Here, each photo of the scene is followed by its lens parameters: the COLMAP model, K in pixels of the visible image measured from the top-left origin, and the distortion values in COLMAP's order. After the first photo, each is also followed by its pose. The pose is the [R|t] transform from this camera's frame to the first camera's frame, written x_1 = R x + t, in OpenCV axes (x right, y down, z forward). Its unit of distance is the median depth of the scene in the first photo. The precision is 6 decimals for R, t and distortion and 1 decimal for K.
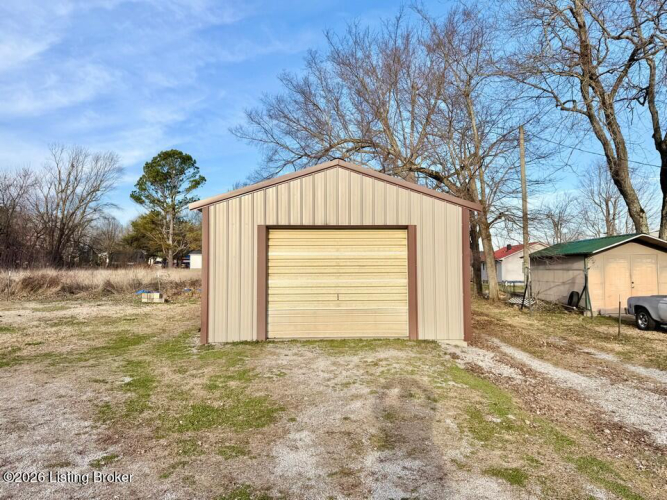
lens RADIAL K [[460.8, 0, 334.5], [0, 460.8, 248.0], [0, 0, 1]] dist [-0.001257, -0.000860]
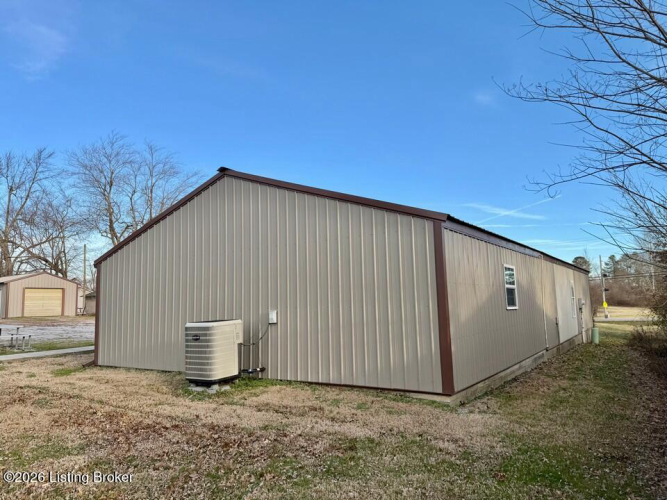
lens RADIAL K [[460.8, 0, 334.5], [0, 460.8, 249.0], [0, 0, 1]] dist [-0.001257, -0.000860]
pose [[0.586075, 0.081399, 0.806158, -1.763313], [-0.010024, 0.995593, -0.093239, -0.038532], [-0.810195, 0.046564, 0.584308, -3.391282]]
